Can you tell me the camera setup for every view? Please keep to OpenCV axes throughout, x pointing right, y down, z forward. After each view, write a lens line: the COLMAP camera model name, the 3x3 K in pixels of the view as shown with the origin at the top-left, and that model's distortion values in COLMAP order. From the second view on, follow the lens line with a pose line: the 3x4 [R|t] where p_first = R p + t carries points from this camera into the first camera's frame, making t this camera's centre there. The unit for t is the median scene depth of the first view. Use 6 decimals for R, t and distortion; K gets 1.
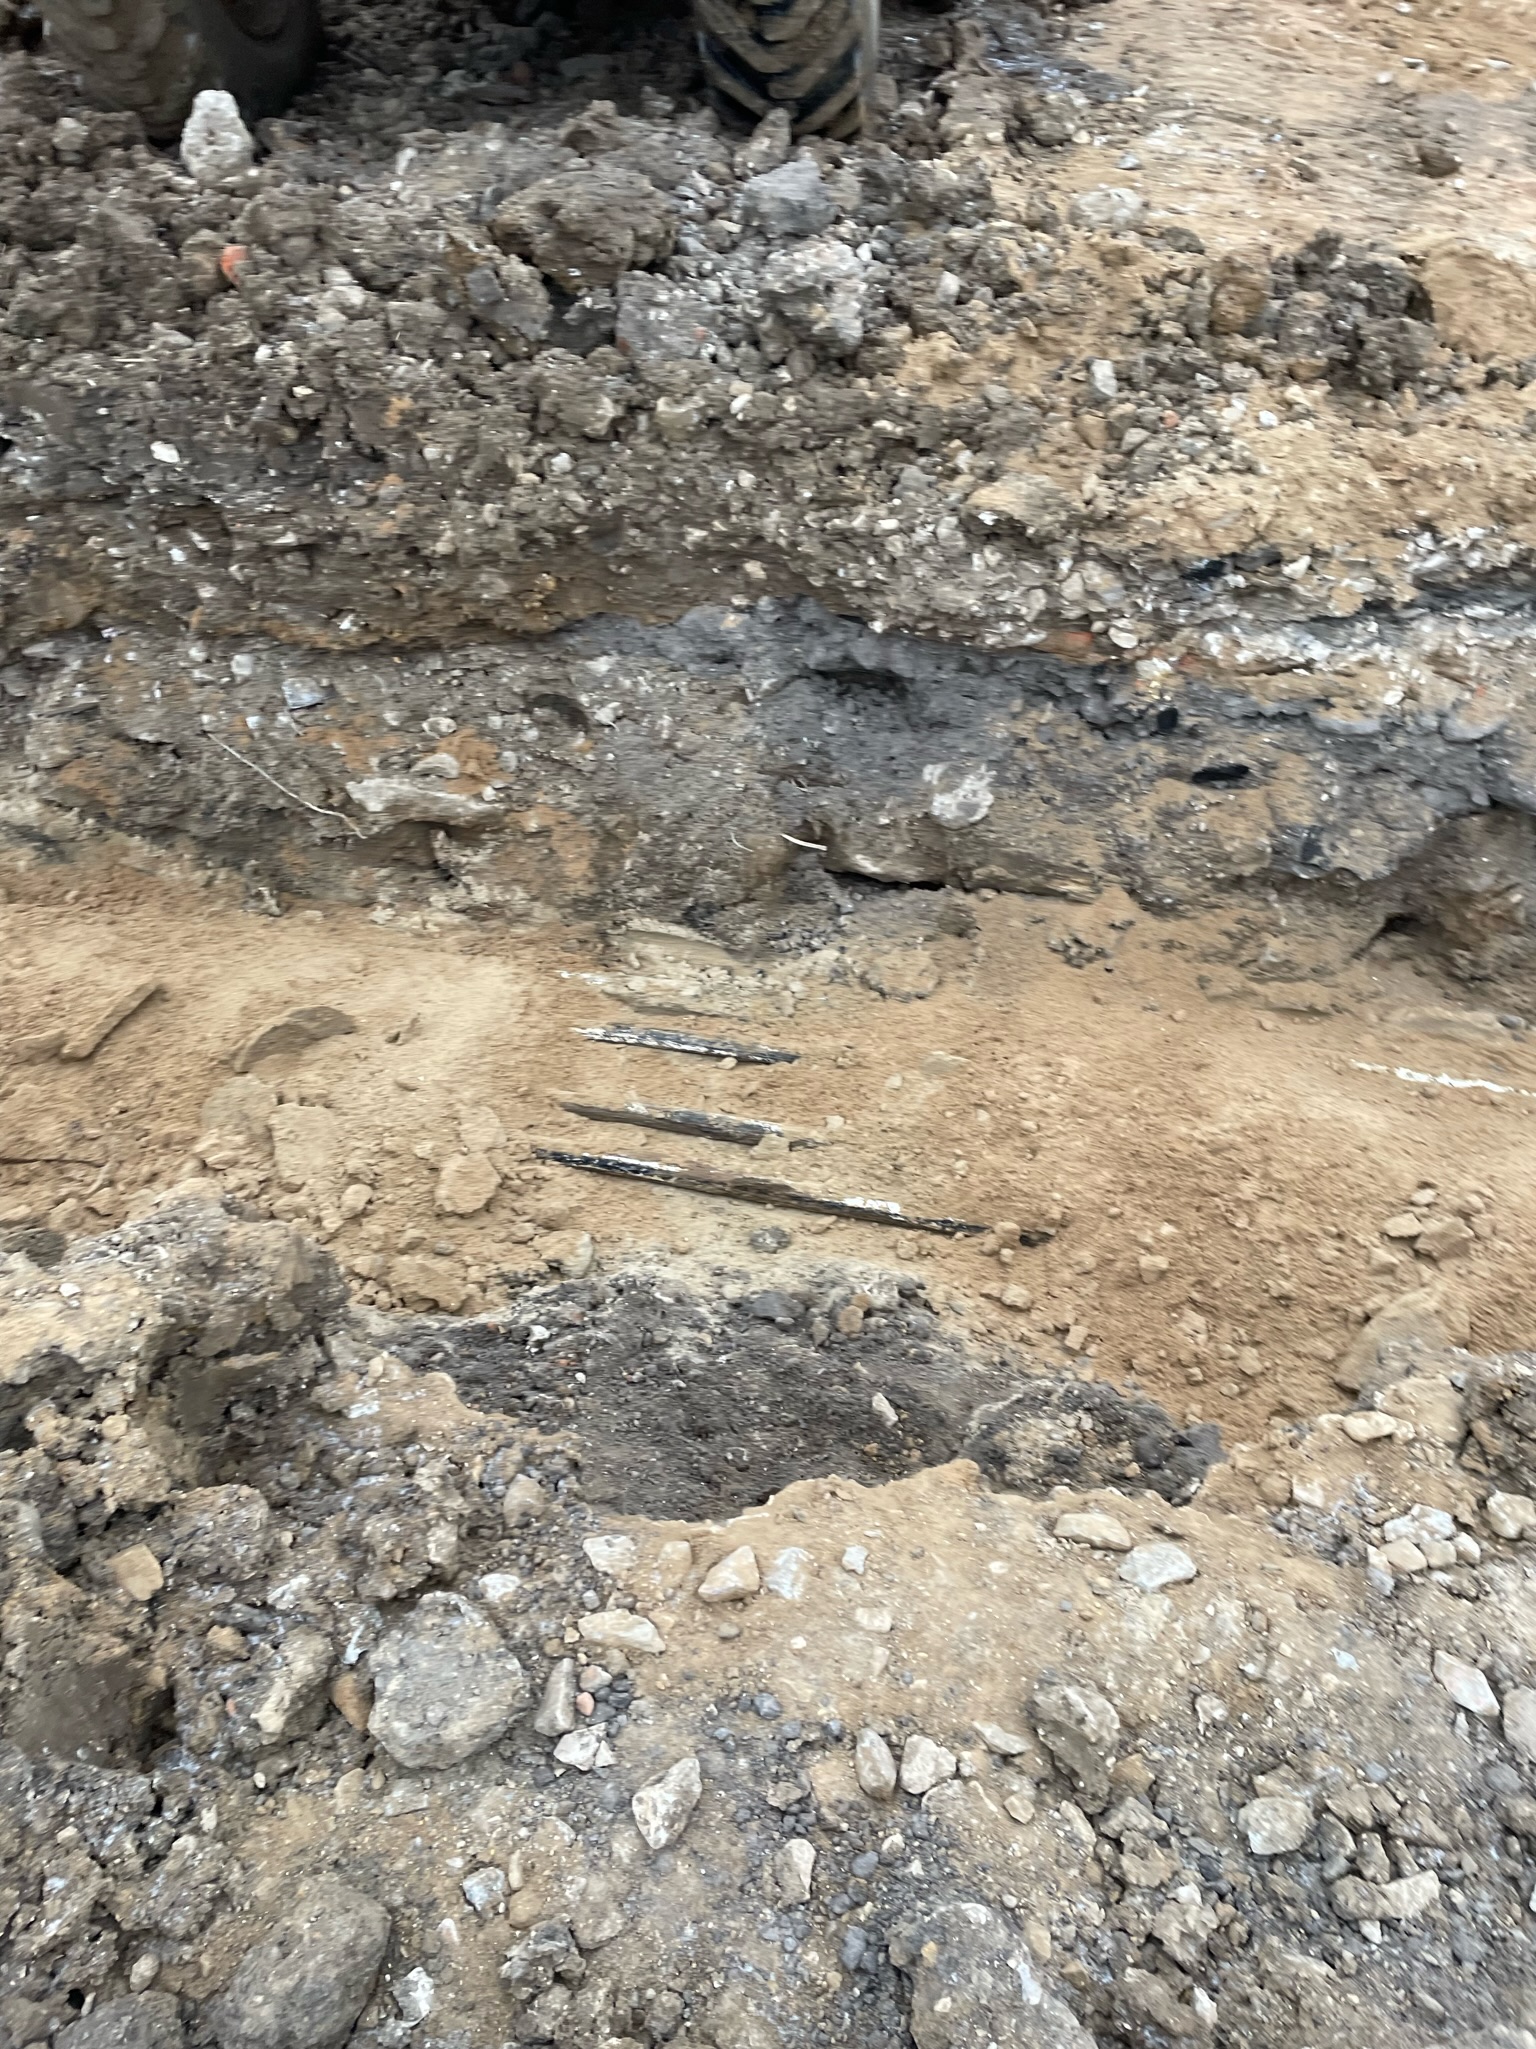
lens RADIAL K [[1534.6, 0, 780.7], [0, 1534.6, 1036.8], [0, 0, 1]] dist [0.101972, -0.127037]
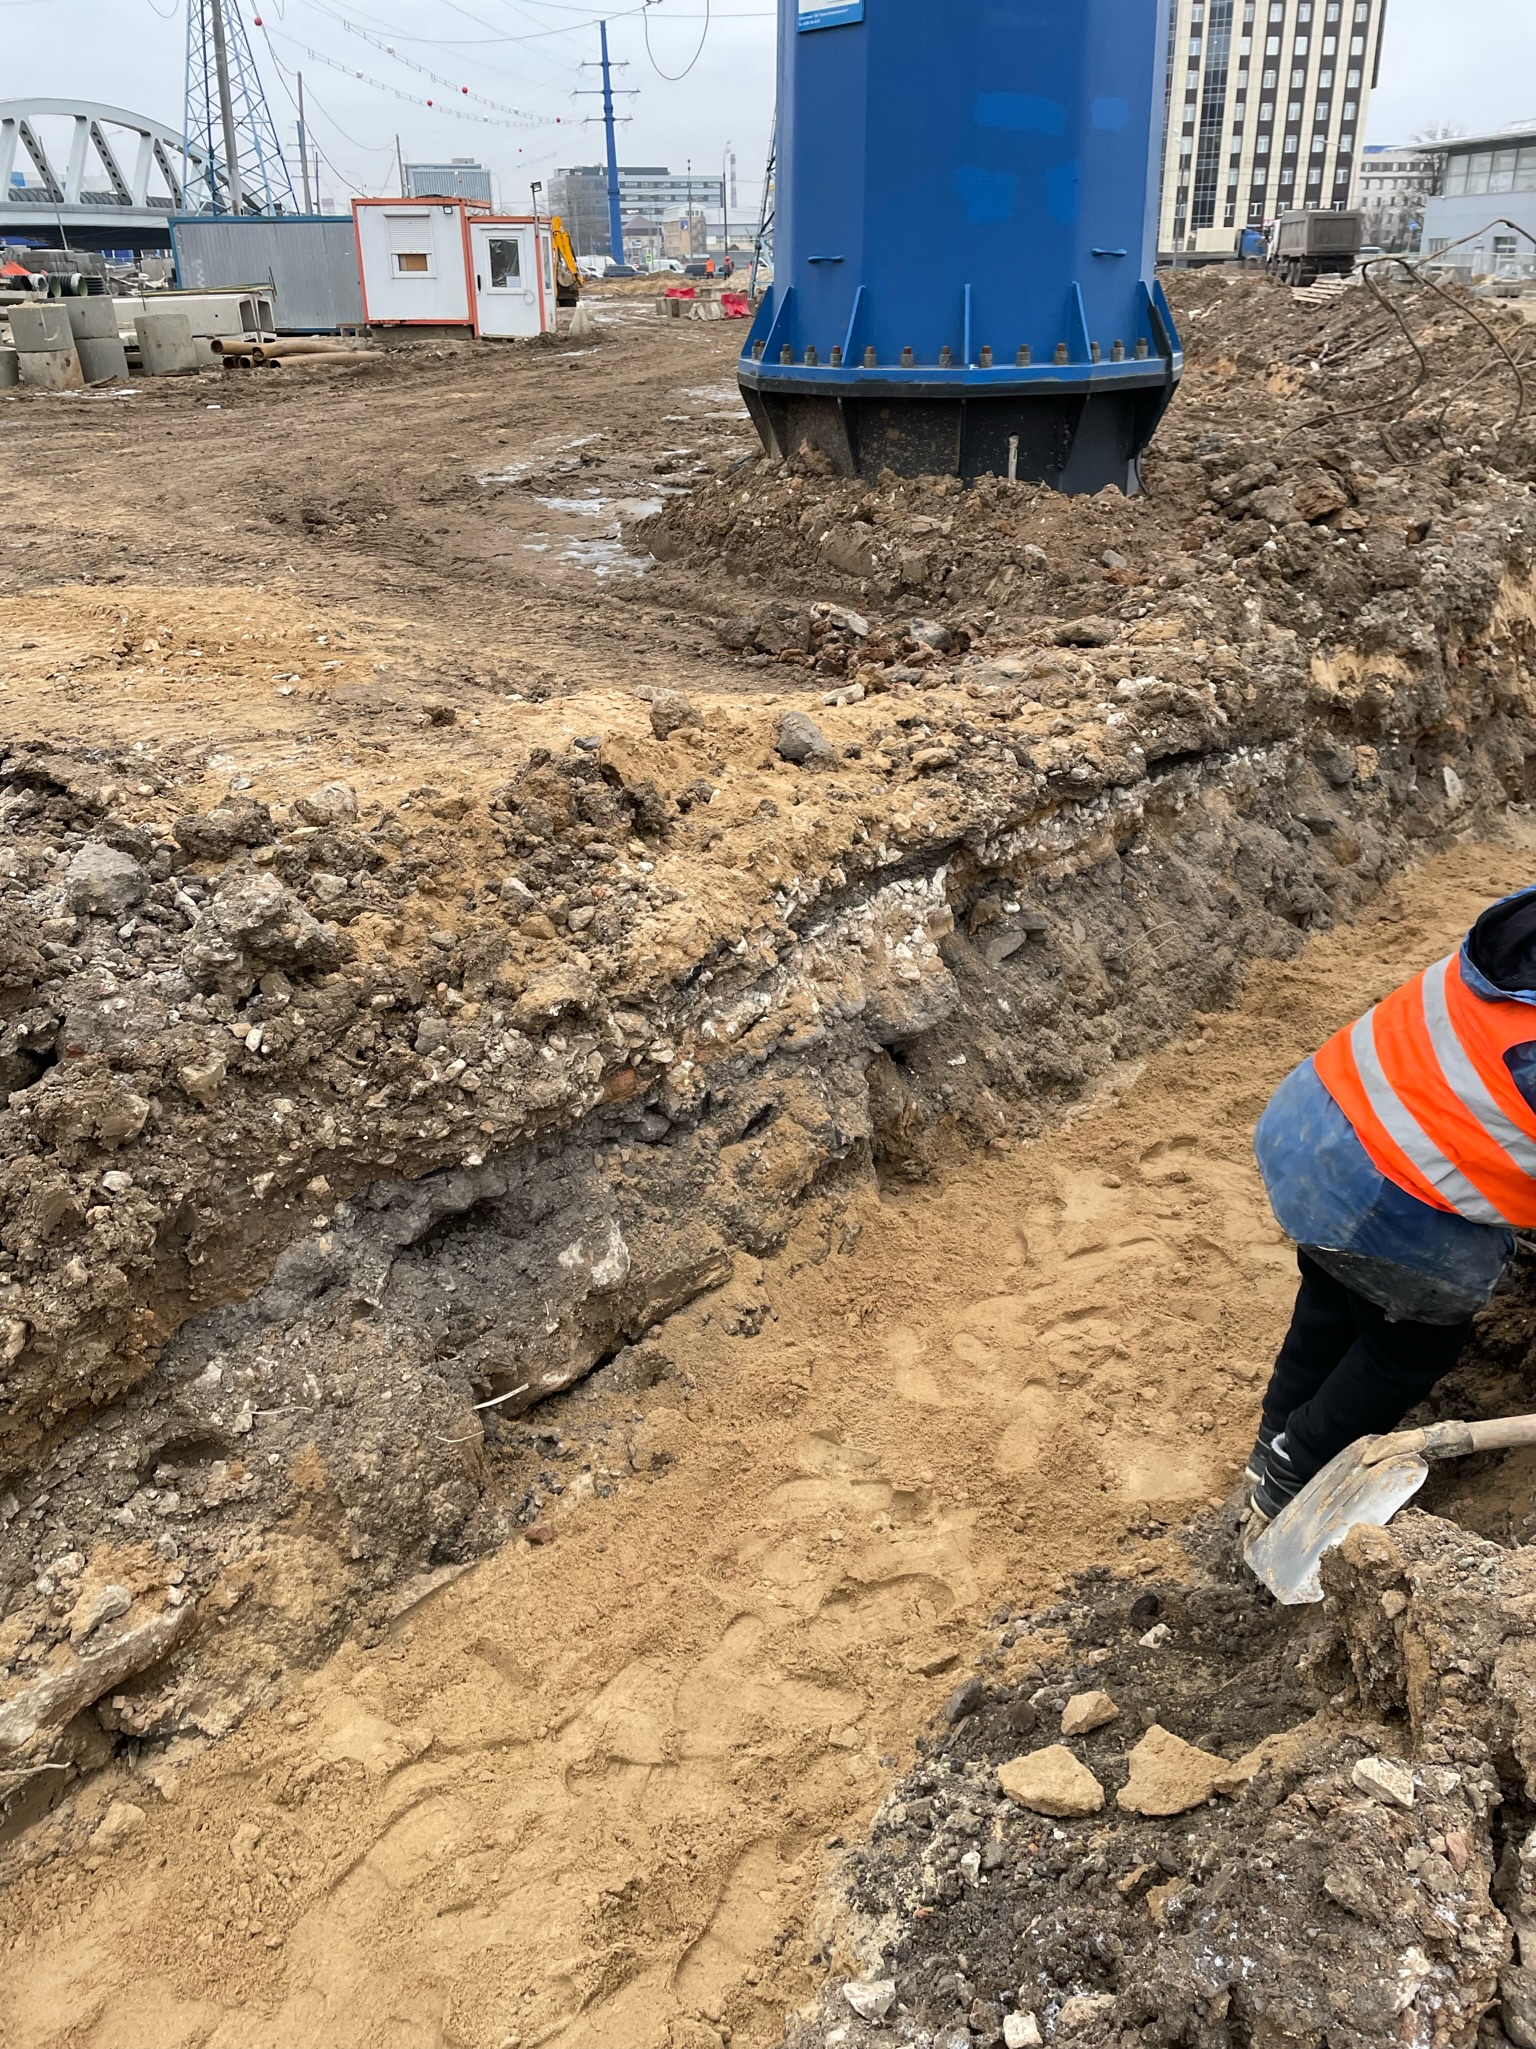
lens RADIAL K [[1537.3, 0, 766.9], [0, 1537.3, 1008.7], [0, 0, 1]] dist [0.101441, -0.132206]
pose [[0.523497, -0.382320, 0.761435, -0.593111], [0.638593, 0.767676, -0.053588, -0.173367], [-0.564048, 0.514300, 0.646023, 0.200657]]
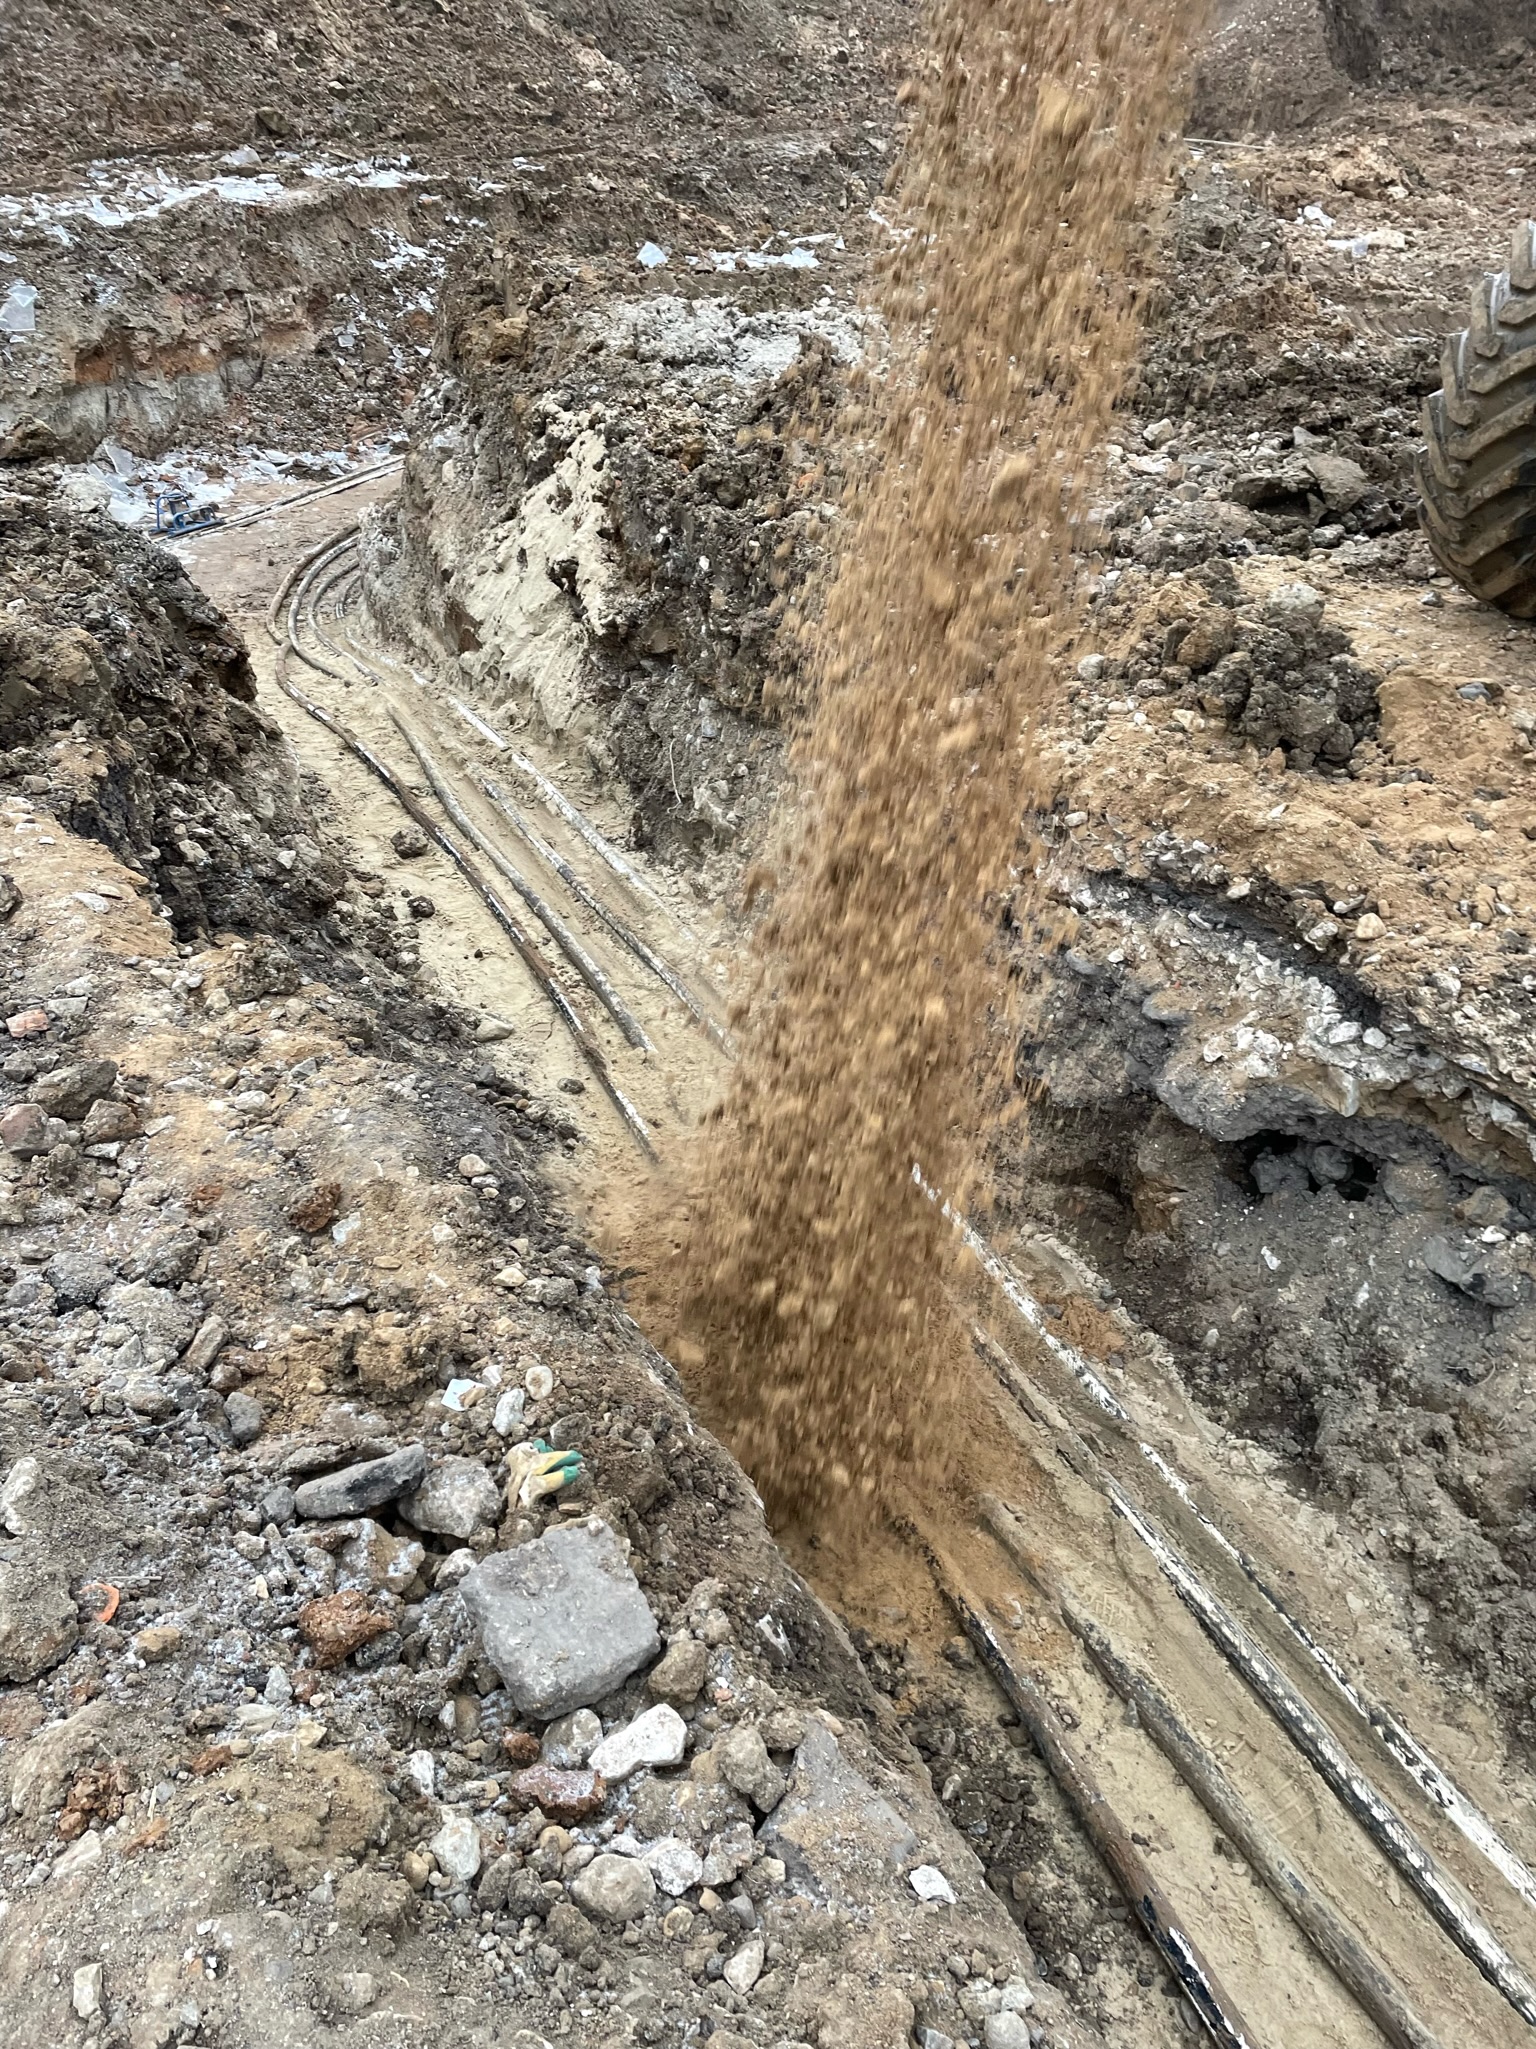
lens RADIAL K [[1523.2, 0, 791.9], [0, 1523.2, 1025.9], [0, 0, 1]] dist [0.100067, -0.124239]
pose [[0.603378, 0.439379, -0.665493, 1.026432], [-0.595401, 0.803373, -0.009416, -0.020864], [0.530502, 0.401916, 0.746345, 0.033843]]
